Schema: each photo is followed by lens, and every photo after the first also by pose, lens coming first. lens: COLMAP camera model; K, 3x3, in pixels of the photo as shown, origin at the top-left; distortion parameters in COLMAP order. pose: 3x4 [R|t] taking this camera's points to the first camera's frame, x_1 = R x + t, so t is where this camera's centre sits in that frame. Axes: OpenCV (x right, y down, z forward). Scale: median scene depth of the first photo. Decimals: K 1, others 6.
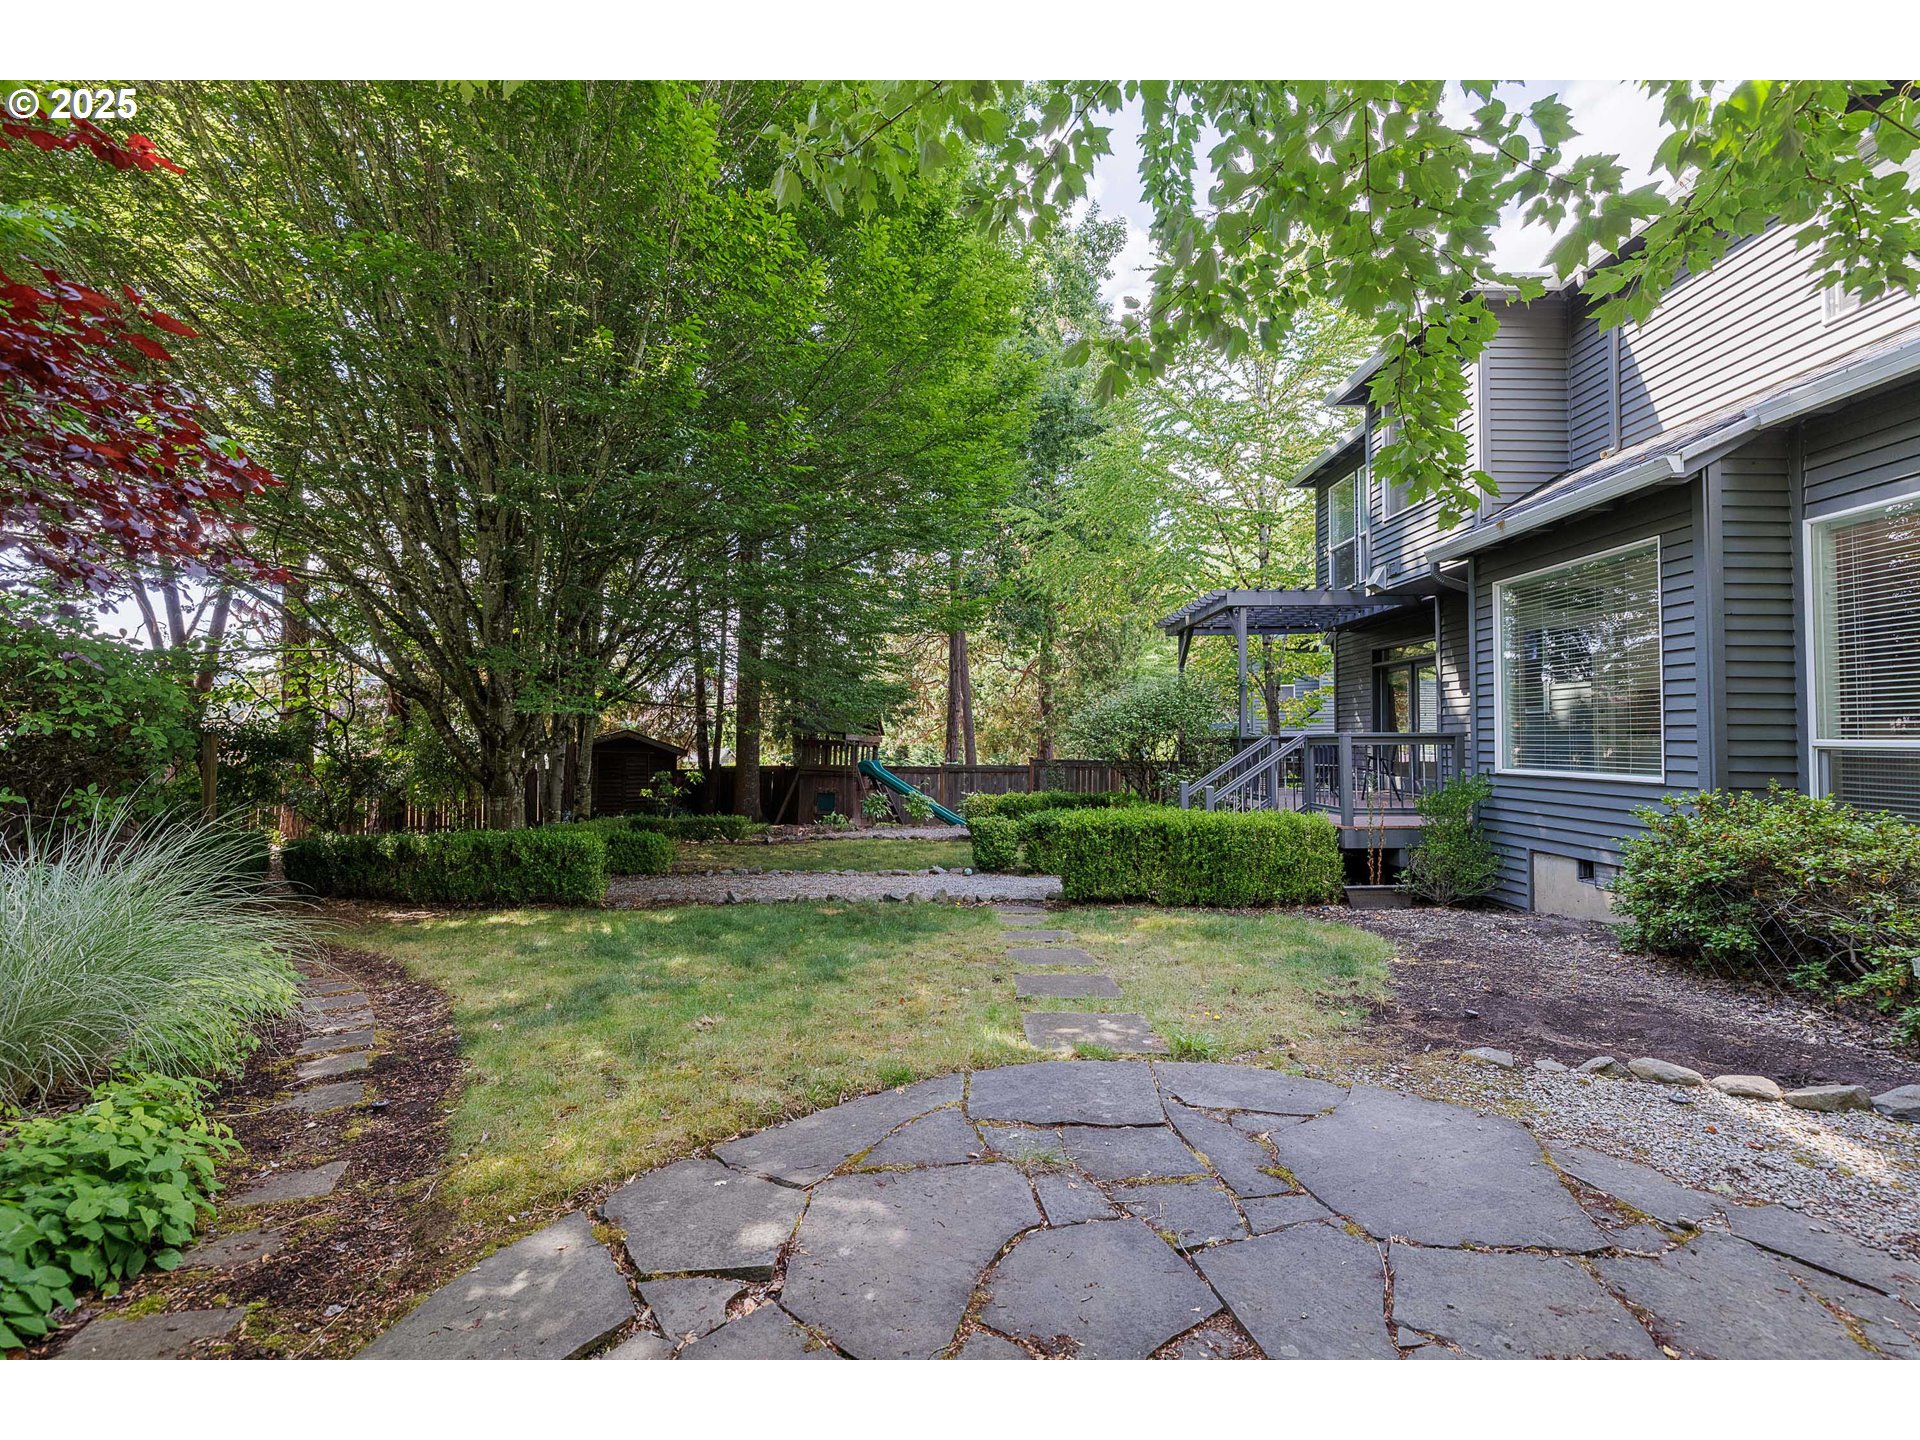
lens RADIAL K [[796.8, 0, 959.5], [0, 796.8, 716.7], [0, 0, 1]] dist [-0.000145, 0.000039]
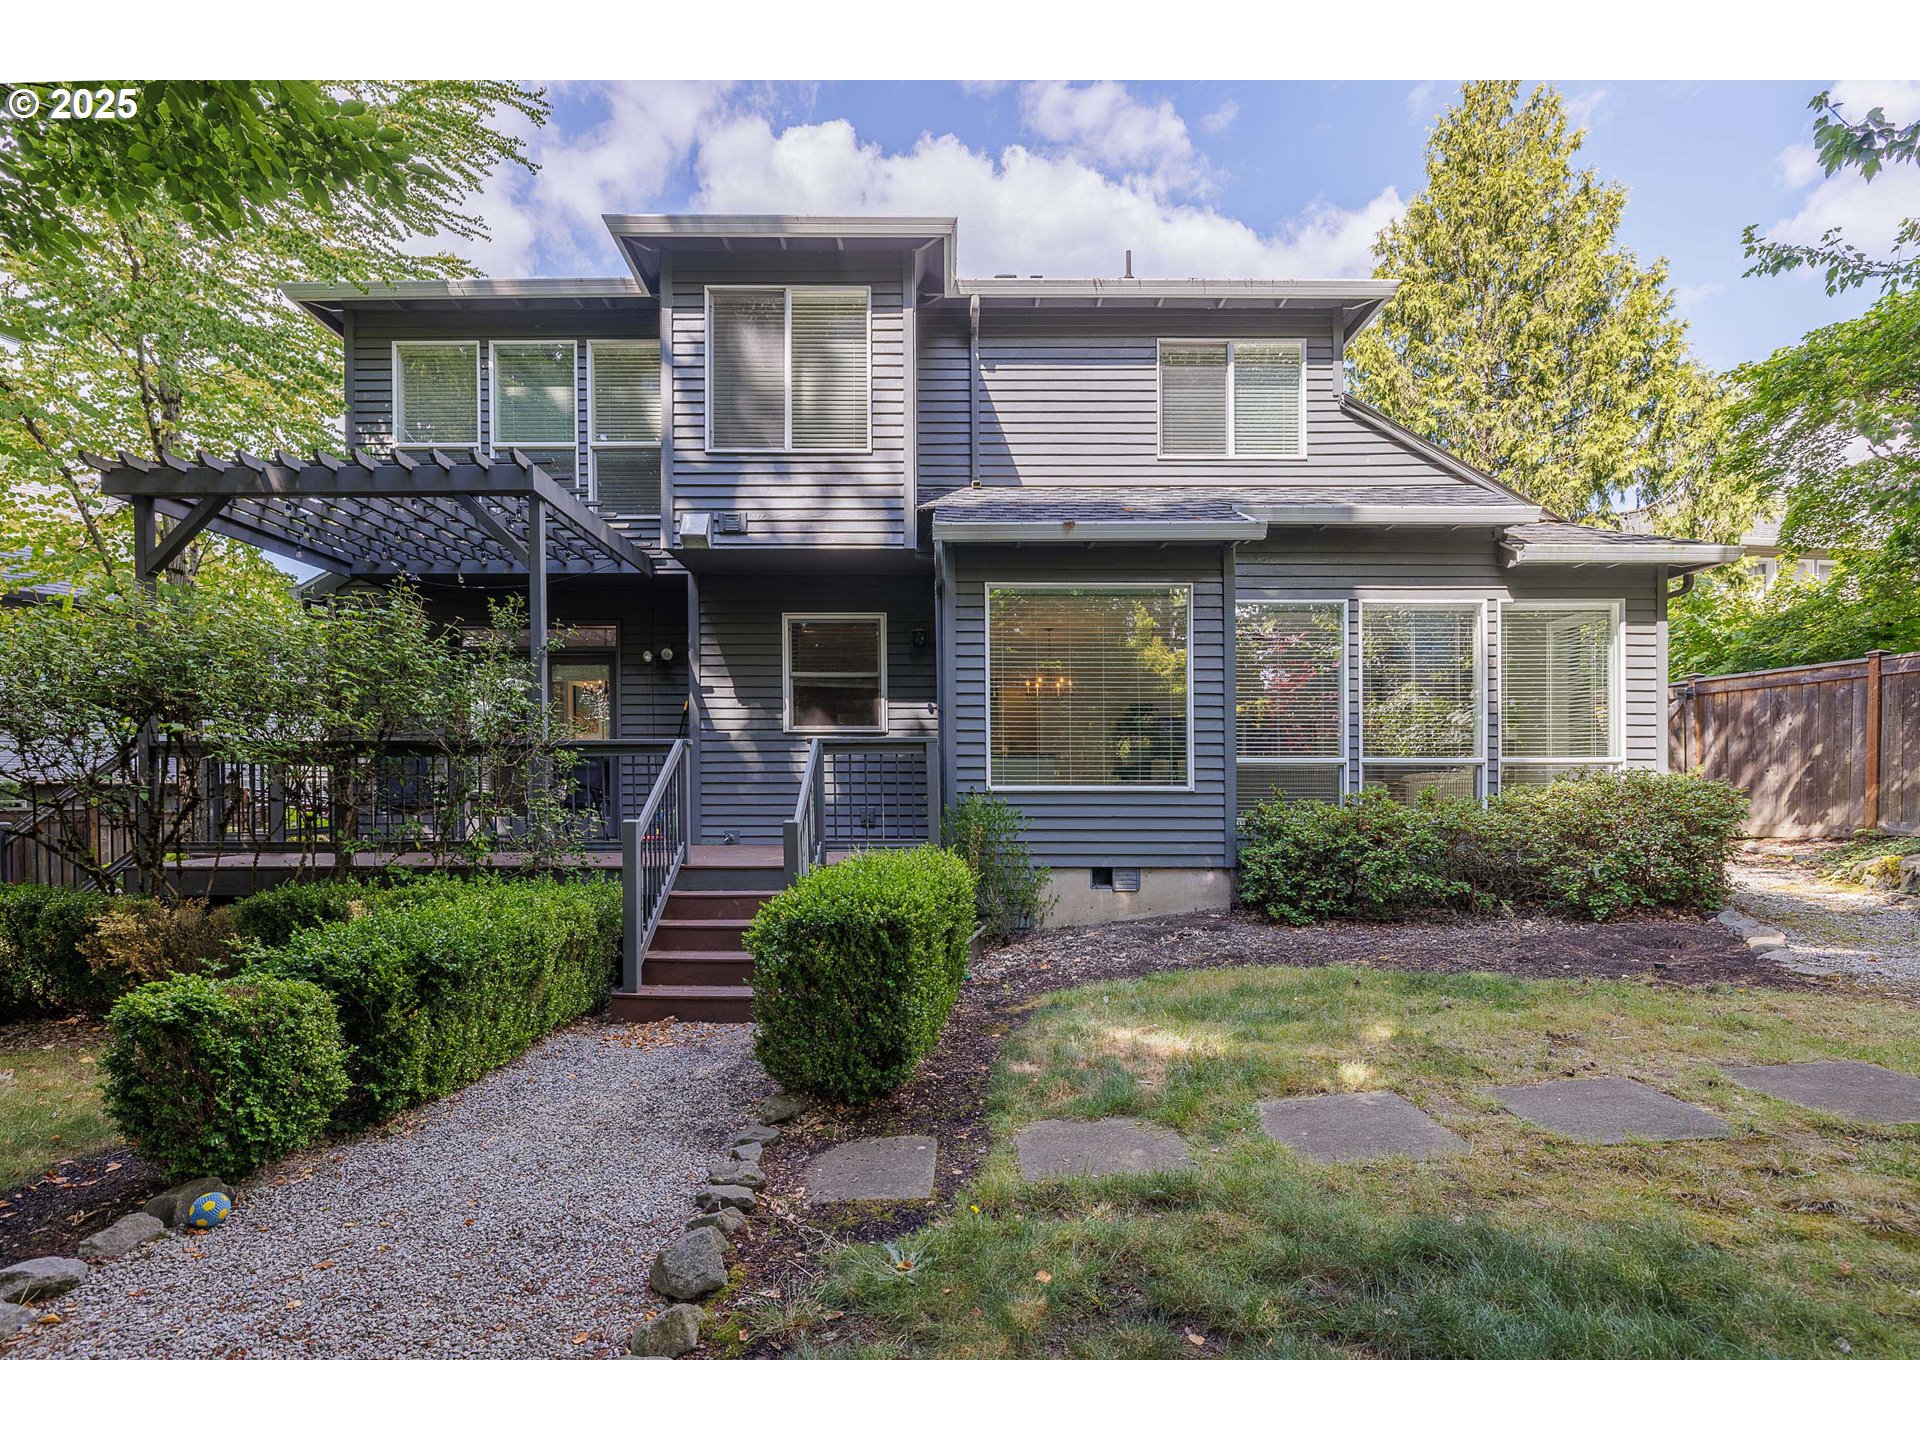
lens RADIAL K [[894.1, 0, 891.9], [0, 894.1, 808.9], [0, 0, 1]] dist [-0.006388, -0.000549]
pose [[0.031908, -0.009757, 0.999443, -0.337491], [-0.031497, 0.999446, 0.010762, 0.077942], [-0.998994, -0.031823, 0.031583, 1.001263]]
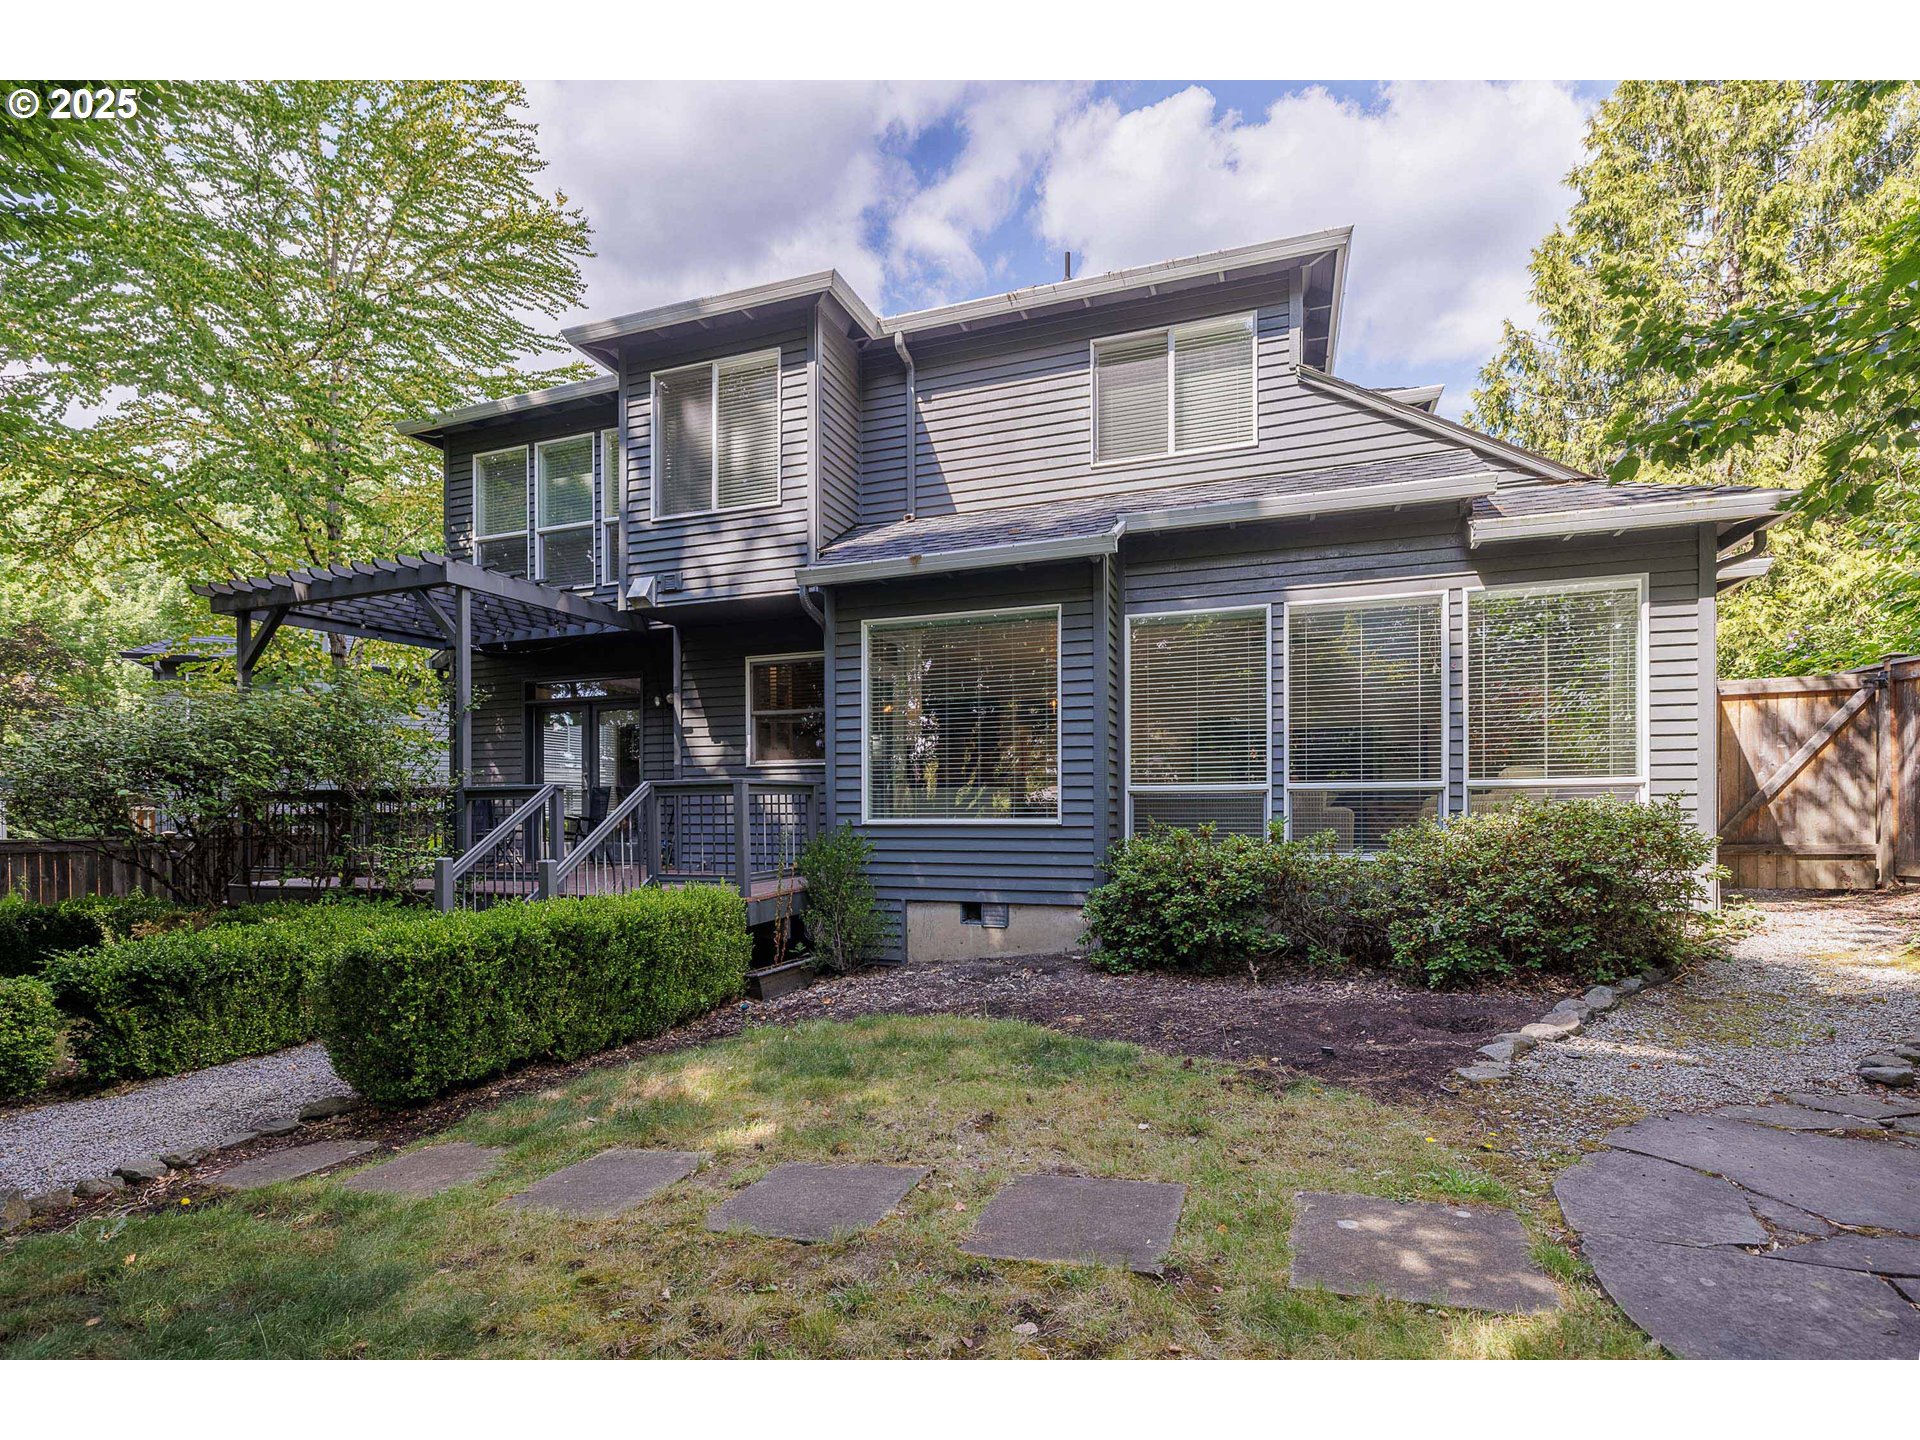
lens RADIAL K [[894.1, 0, 912.7], [0, 894.1, 815.0], [0, 0, 1]] dist [-0.006388, -0.000549]
pose [[0.363119, -0.010966, 0.931678, -0.270042], [-0.019255, 0.999629, 0.019271, 0.036093], [-0.931544, -0.024937, 0.362774, 0.527293]]
